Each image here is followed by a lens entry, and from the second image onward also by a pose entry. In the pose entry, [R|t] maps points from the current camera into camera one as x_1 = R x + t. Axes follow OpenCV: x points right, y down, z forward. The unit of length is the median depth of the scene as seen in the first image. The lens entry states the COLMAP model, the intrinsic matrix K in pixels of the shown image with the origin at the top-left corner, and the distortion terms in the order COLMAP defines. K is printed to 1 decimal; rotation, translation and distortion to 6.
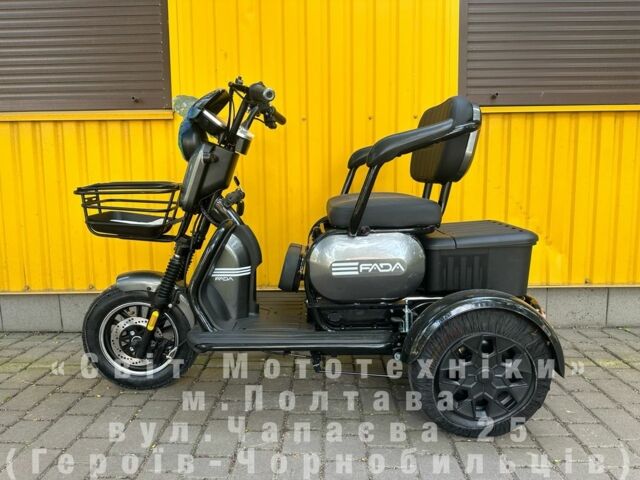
lens RADIAL K [[453.1, 0, 320.0], [0, 453.1, 240.0], [0, 0, 1]] dist [0.001654, -0.005735]
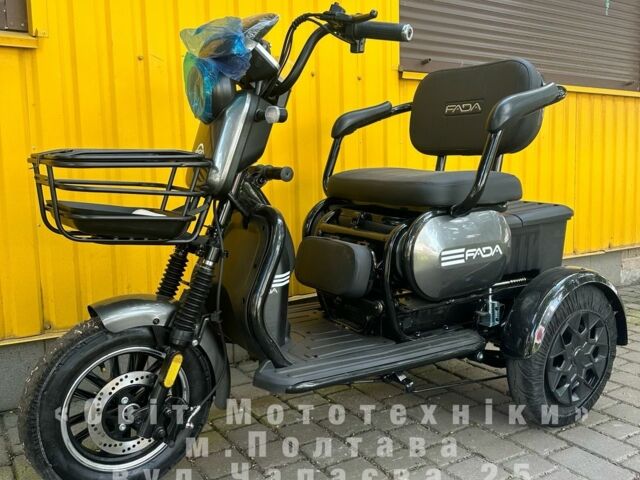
lens RADIAL K [[598.4, 0, 321.5], [0, 598.4, 245.1], [0, 0, 1]] dist [0.006290, -0.009438]
pose [[0.835221, -0.069748, 0.545474, -0.639239], [0.071594, 0.997273, 0.017894, 0.004835], [-0.545234, 0.024107, 0.837937, 0.195483]]
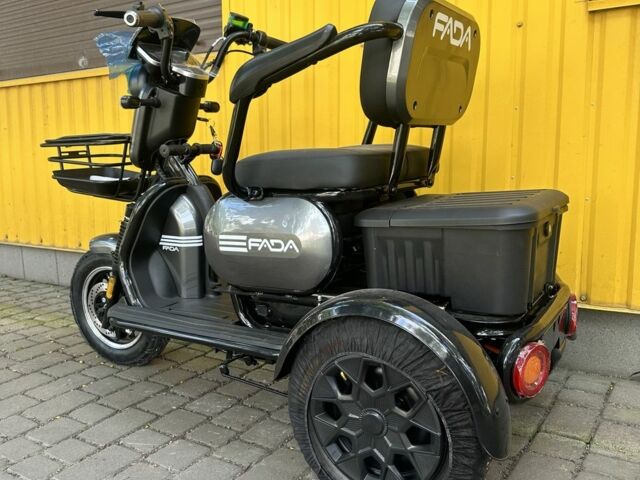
lens RADIAL K [[598.4, 0, 321.5], [0, 598.4, 245.1], [0, 0, 1]] dist [0.006290, -0.009438]
pose [[0.852934, 0.076949, -0.516316, 0.603503], [-0.058071, 0.996923, 0.052645, 0.005403], [0.518778, -0.014920, 0.854779, 0.202548]]
